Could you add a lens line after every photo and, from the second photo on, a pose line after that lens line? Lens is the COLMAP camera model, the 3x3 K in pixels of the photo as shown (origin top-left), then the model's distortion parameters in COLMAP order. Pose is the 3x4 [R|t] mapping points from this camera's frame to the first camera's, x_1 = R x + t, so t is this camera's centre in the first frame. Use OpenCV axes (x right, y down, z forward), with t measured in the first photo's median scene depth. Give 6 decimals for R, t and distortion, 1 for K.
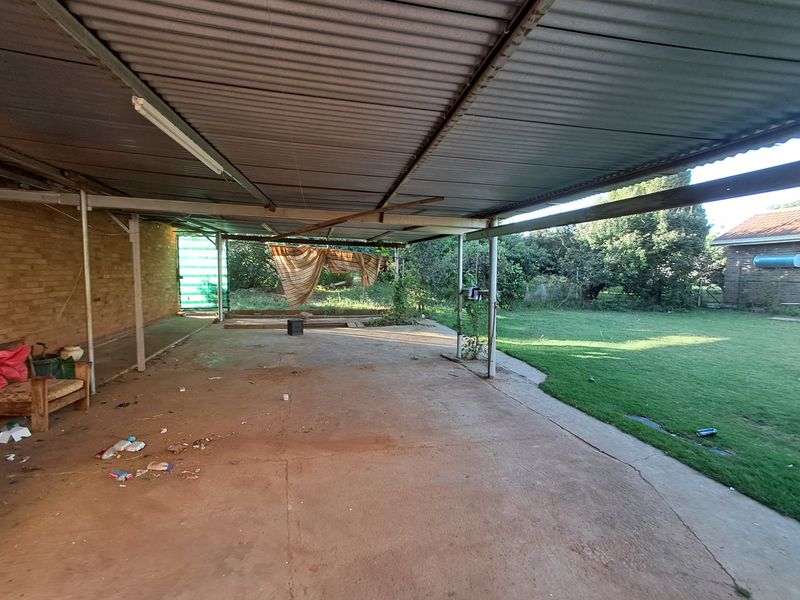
lens RADIAL K [[371.5, 0, 390.2], [0, 371.5, 294.3], [0, 0, 1]] dist [-0.001812, 0.000809]
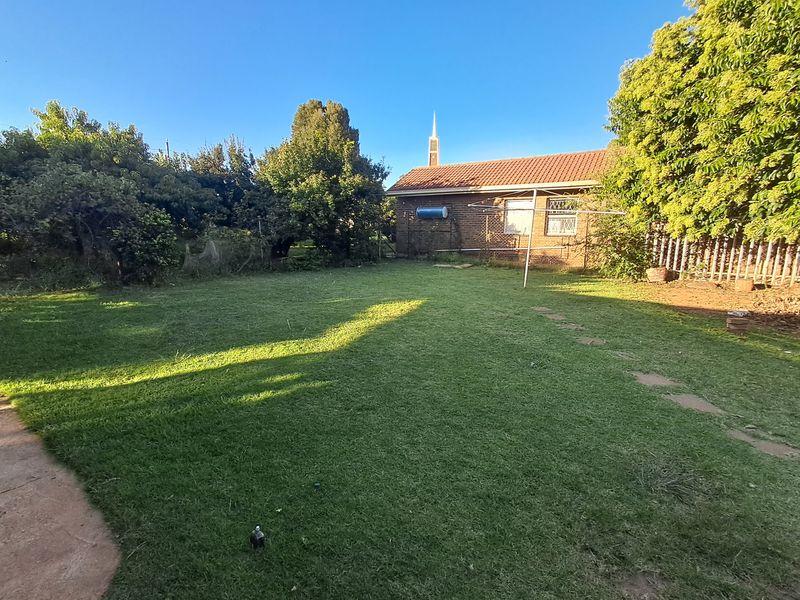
lens RADIAL K [[371.5, 0, 390.2], [0, 371.5, 294.3], [0, 0, 1]] dist [-0.001812, 0.000809]
pose [[0.721875, -0.133287, 0.679066, 0.172770], [0.049465, 0.988705, 0.141479, -0.010361], [-0.690253, -0.068540, 0.720315, 0.278349]]
